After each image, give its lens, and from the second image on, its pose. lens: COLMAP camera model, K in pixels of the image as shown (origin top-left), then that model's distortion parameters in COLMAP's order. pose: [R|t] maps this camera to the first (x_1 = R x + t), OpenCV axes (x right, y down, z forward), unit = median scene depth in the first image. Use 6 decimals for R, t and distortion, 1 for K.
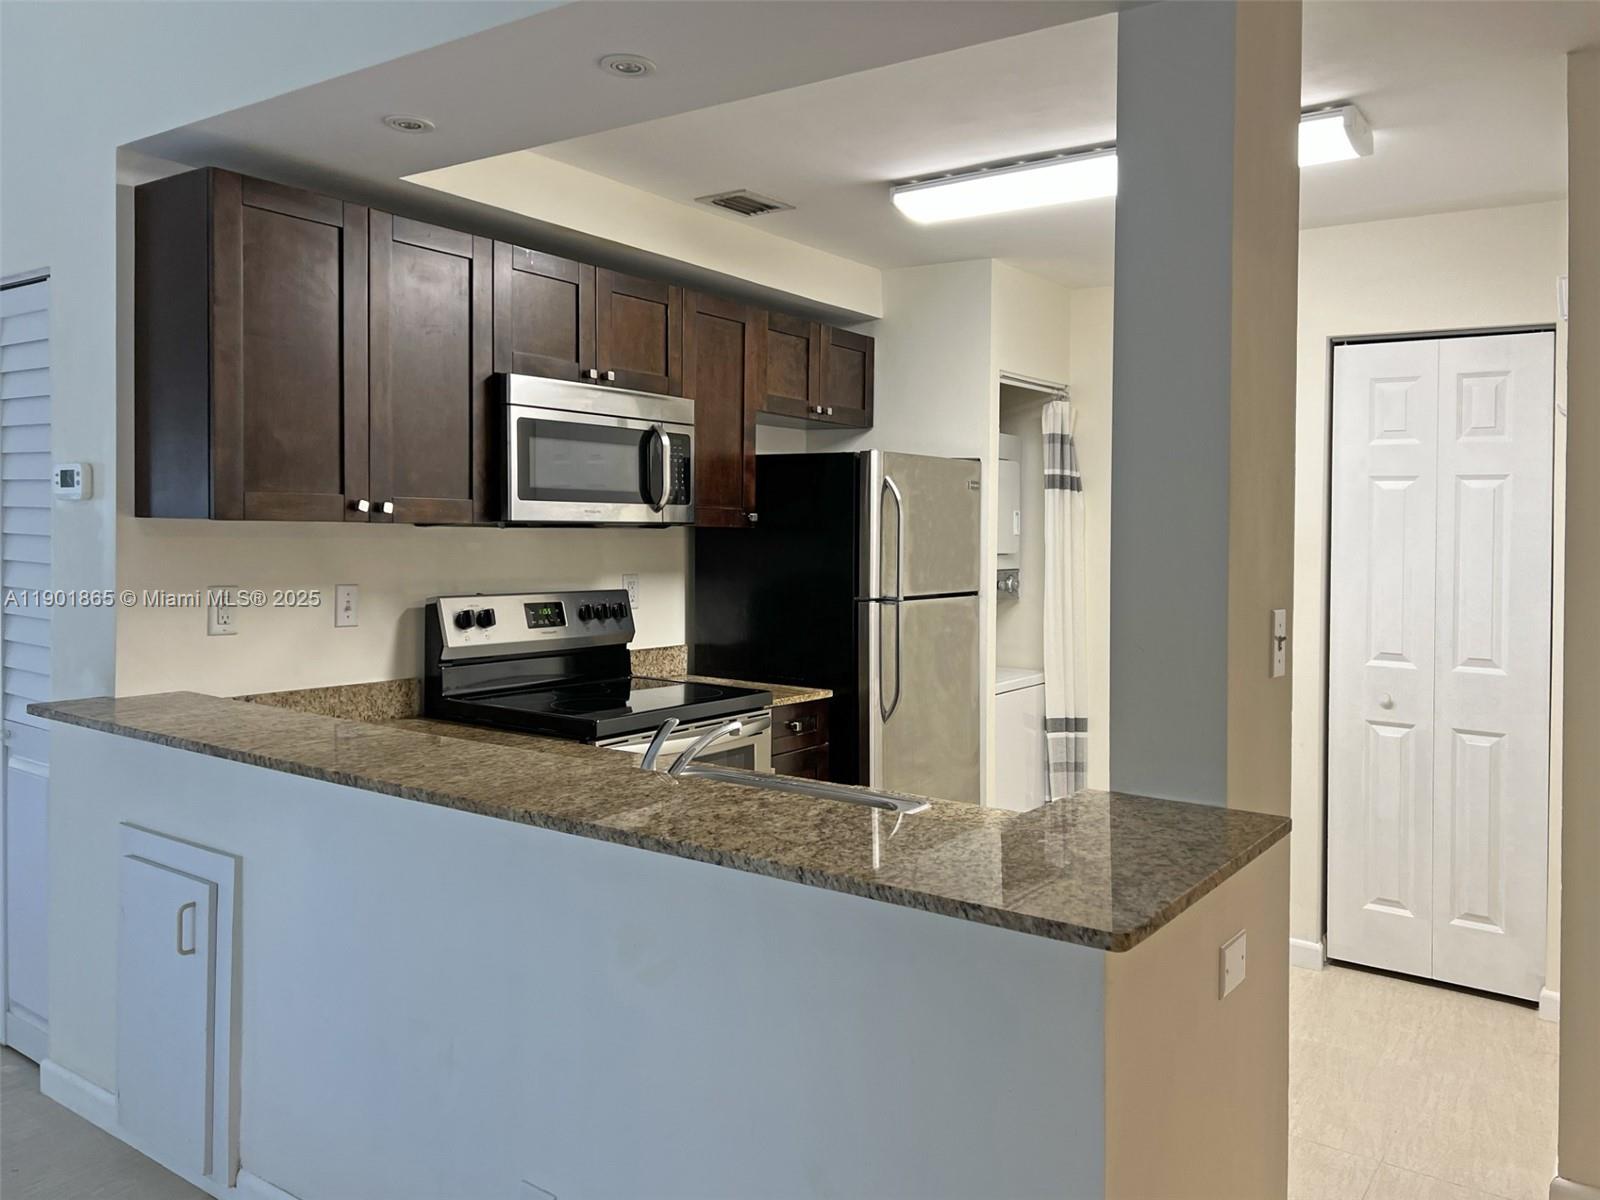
lens RADIAL K [[1237.9, 0, 804.3], [0, 1237.9, 660.1], [0, 0, 1]] dist [-0.003989, -0.005994]
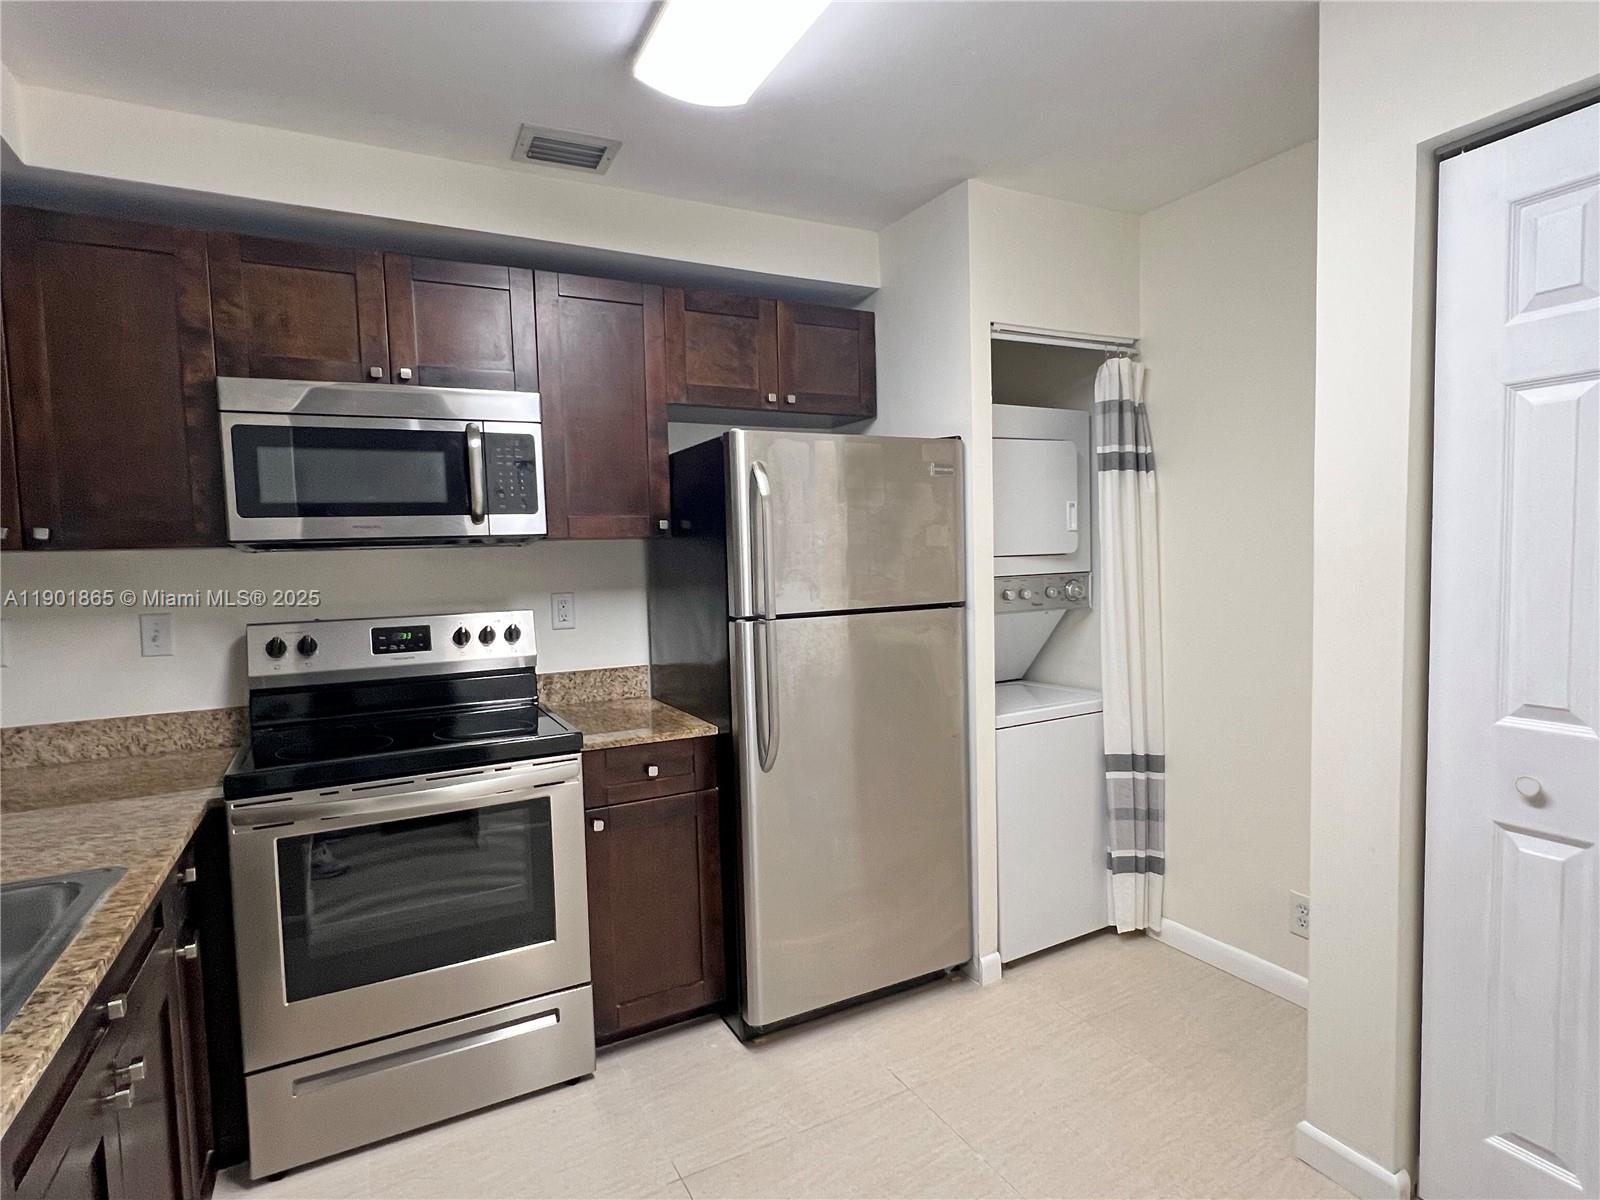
lens RADIAL K [[888.6, 0, 796.8], [0, 888.6, 668.3], [0, 0, 1]] dist [-0.002284, 0.002647]
pose [[0.897857, 0.015325, -0.440021, 0.303301], [-0.002971, 0.999582, 0.028751, -0.028903], [0.440278, -0.024507, 0.897527, 0.432252]]
